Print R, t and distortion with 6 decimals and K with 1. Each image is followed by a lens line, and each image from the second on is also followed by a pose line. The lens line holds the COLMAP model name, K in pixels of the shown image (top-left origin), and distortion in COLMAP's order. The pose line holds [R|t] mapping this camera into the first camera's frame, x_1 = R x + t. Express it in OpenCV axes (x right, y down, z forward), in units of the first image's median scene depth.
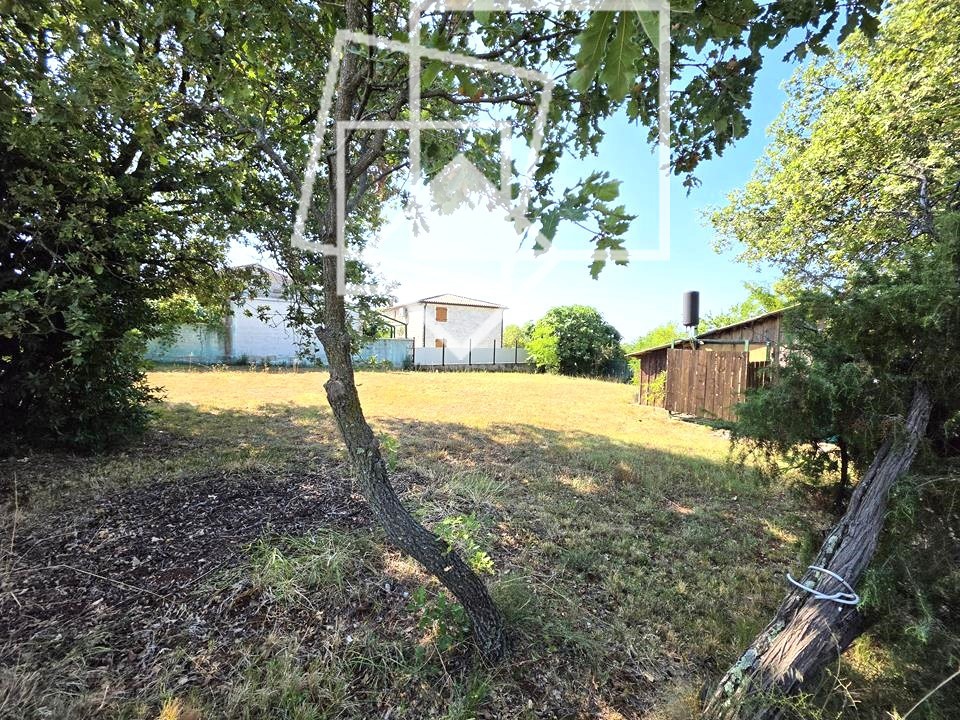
lens RADIAL K [[385.6, 0, 477.4], [0, 385.6, 359.7], [0, 0, 1]] dist [-0.002995, 0.000587]
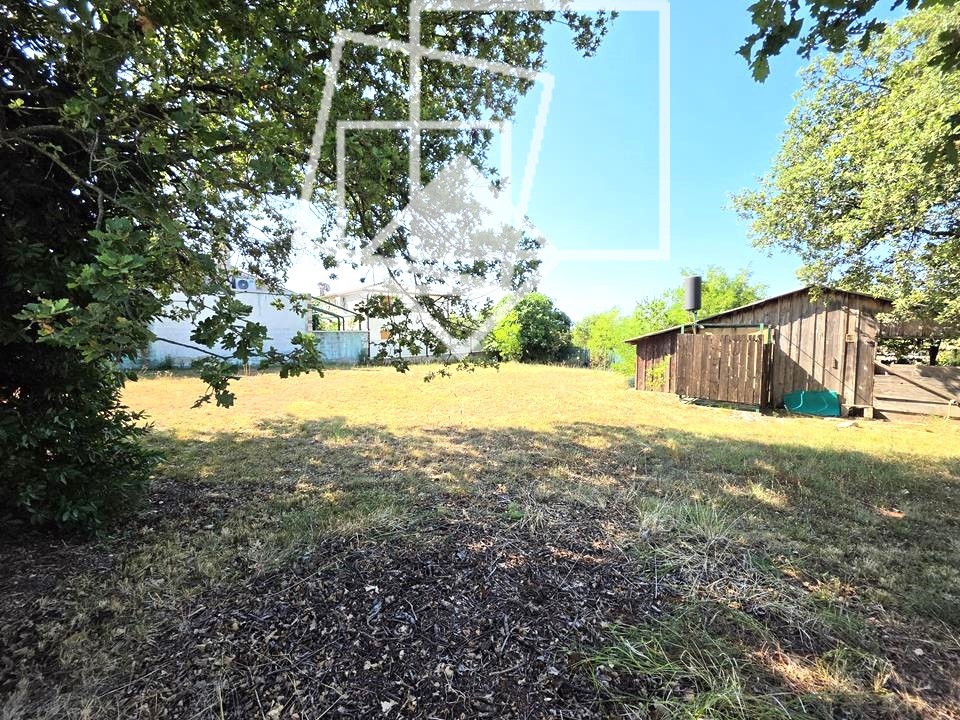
lens RADIAL K [[385.6, 0, 480.4], [0, 385.6, 360.2], [0, 0, 1]] dist [-0.002995, 0.000587]
pose [[0.977950, -0.044168, 0.204113, -0.214361], [0.037734, 0.998664, 0.035308, -0.014761], [-0.205400, -0.026827, 0.978310, 0.116921]]
